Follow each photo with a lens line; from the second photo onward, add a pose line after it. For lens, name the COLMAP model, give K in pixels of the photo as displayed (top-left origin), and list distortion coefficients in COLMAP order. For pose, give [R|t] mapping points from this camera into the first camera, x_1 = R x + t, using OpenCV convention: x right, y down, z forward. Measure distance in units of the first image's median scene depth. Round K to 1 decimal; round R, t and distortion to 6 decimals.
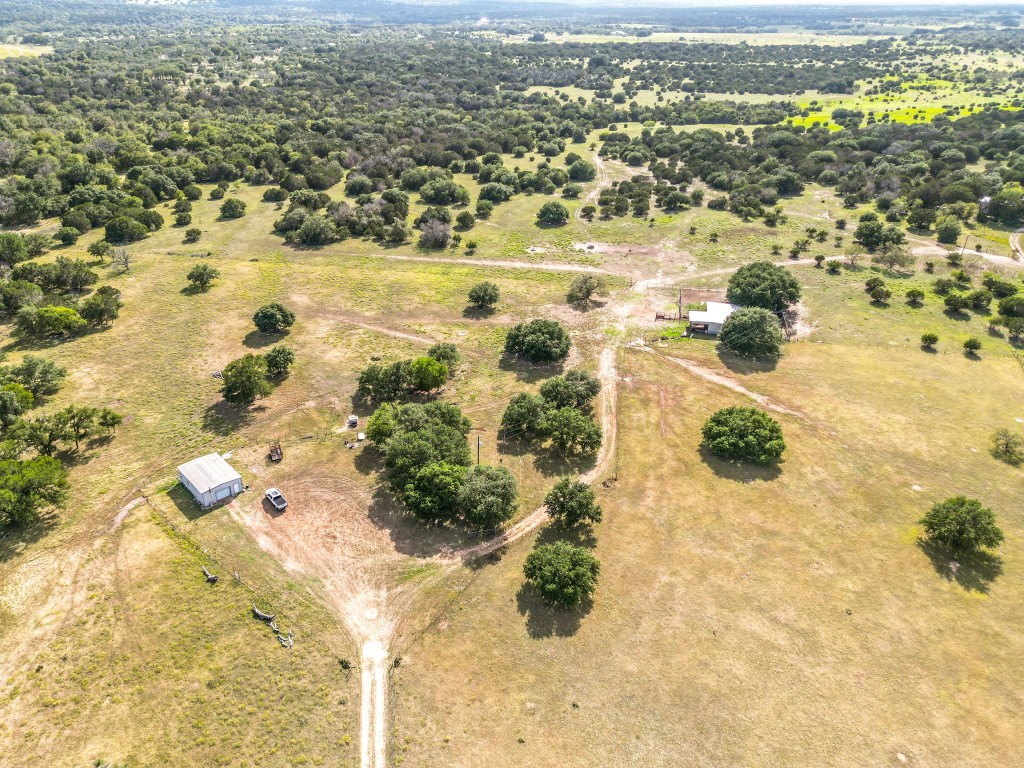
lens RADIAL K [[721.4, 0, 512.0], [0, 721.4, 385.9], [0, 0, 1]] dist [0.041264, -0.028949]
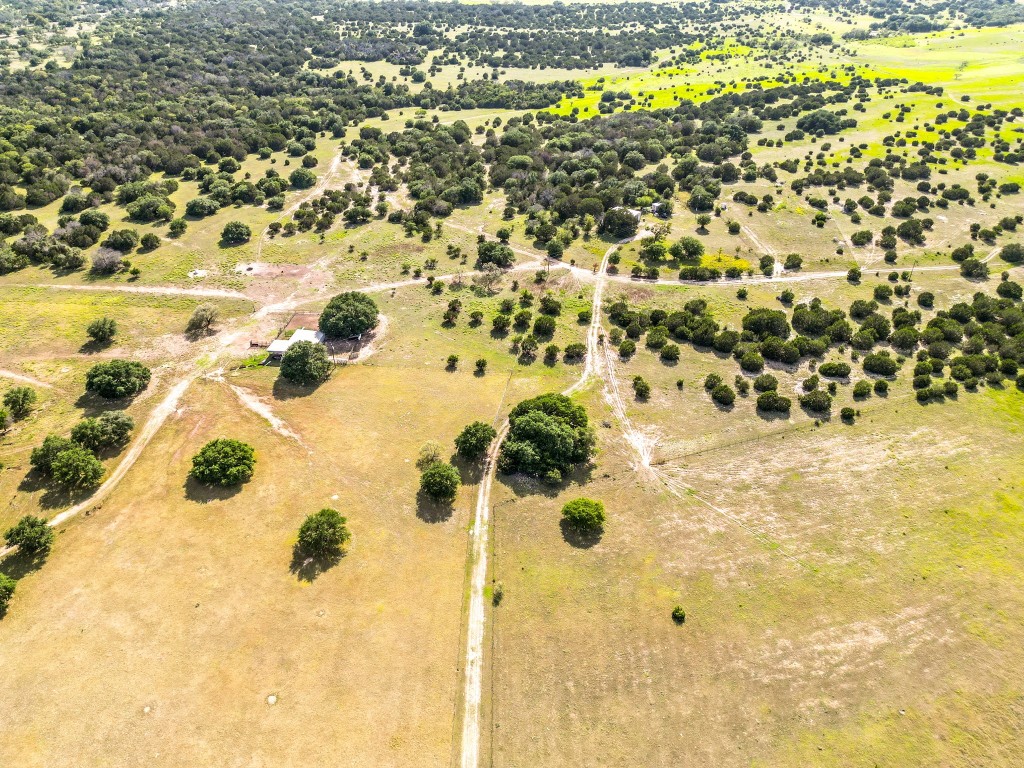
lens RADIAL K [[721.4, 0, 516.6], [0, 721.4, 385.5], [0, 0, 1]] dist [0.041264, -0.028949]
pose [[0.995924, -0.049154, 0.075629, 0.413863], [0.042818, 0.995610, 0.083233, -0.083967], [-0.079388, -0.079655, 0.993656, -0.169061]]
